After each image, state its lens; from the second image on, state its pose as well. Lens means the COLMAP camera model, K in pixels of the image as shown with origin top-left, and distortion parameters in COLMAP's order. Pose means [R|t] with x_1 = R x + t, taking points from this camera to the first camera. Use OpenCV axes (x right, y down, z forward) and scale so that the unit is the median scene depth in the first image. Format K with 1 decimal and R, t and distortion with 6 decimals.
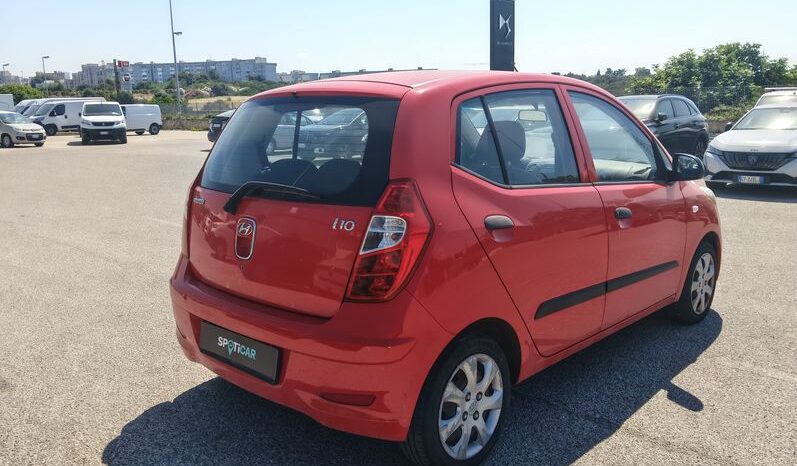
lens RADIAL K [[644.8, 0, 395.9], [0, 644.8, 239.0], [0, 0, 1]] dist [0.070447, -0.159163]
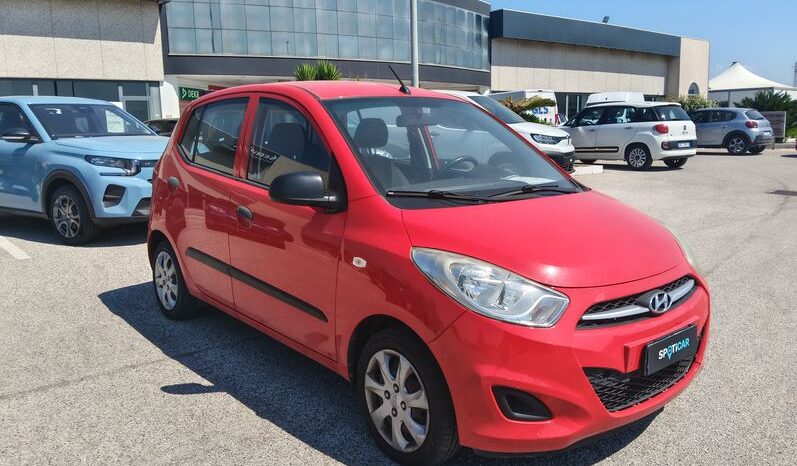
lens RADIAL K [[644.8, 0, 396.6], [0, 644.8, 234.5], [0, 0, 1]] dist [0.070447, -0.159163]
pose [[-0.115689, 0.189270, -0.975086, 1.631650], [-0.187076, 0.959957, 0.208529, -0.327646], [0.975509, 0.206540, -0.075649, 1.600705]]
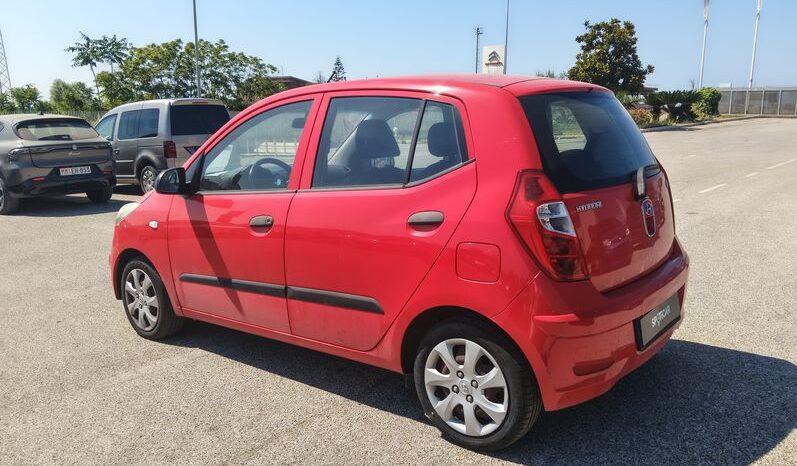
lens RADIAL K [[644.8, 0, 397.5], [0, 644.8, 233.8], [0, 0, 1]] dist [0.070447, -0.159163]
pose [[-0.088222, -0.156576, 0.983718, -1.248226], [0.220638, 0.959966, 0.172583, -0.251661], [-0.971358, 0.232271, -0.050144, 1.431755]]
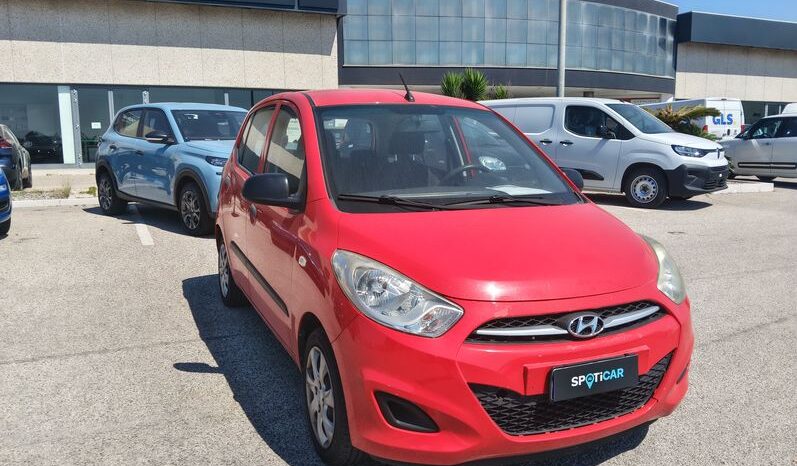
lens RADIAL K [[644.8, 0, 396.3], [0, 644.8, 234.4], [0, 0, 1]] dist [0.070447, -0.159163]
pose [[-0.385053, 0.162452, -0.908484, 1.560103], [-0.181599, 0.951803, 0.247168, -0.395123], [0.904851, 0.260153, -0.336994, 1.953469]]
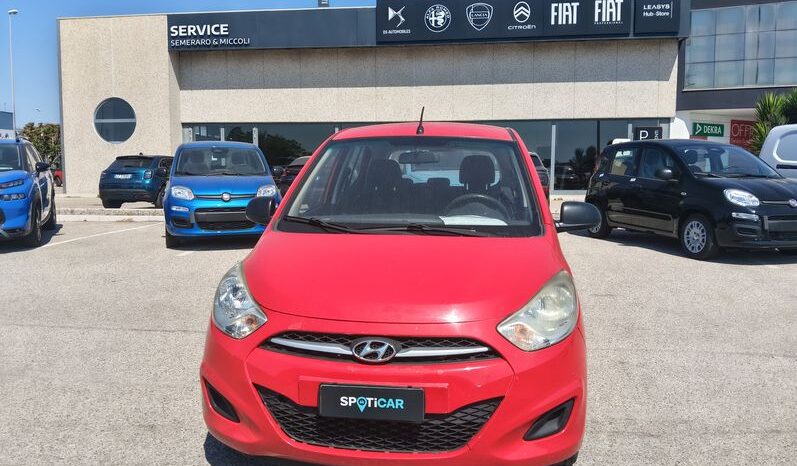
lens RADIAL K [[644.8, 0, 396.1], [0, 644.8, 229.6], [0, 0, 1]] dist [0.070447, -0.159163]
pose [[-0.815796, 0.078829, -0.572943, 1.157545], [-0.102409, 0.955323, 0.277255, -0.516811], [0.569201, 0.284858, -0.771275, 2.578439]]
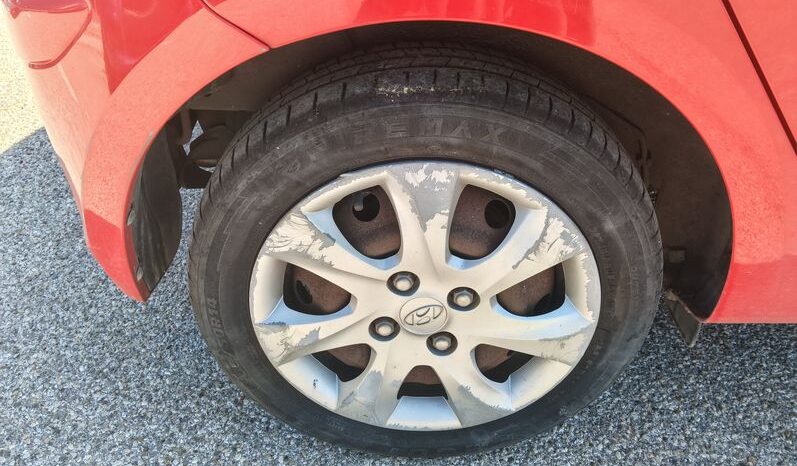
lens RADIAL K [[644.8, 0, 399.8], [0, 644.8, 233.6], [0, 0, 1]] dist [0.070447, -0.159163]
pose [[0.685592, 0.436277, -0.582774, 0.252296], [-0.152155, 0.868725, 0.471345, 0.076527], [0.711907, -0.234479, 0.661973, 0.741057]]
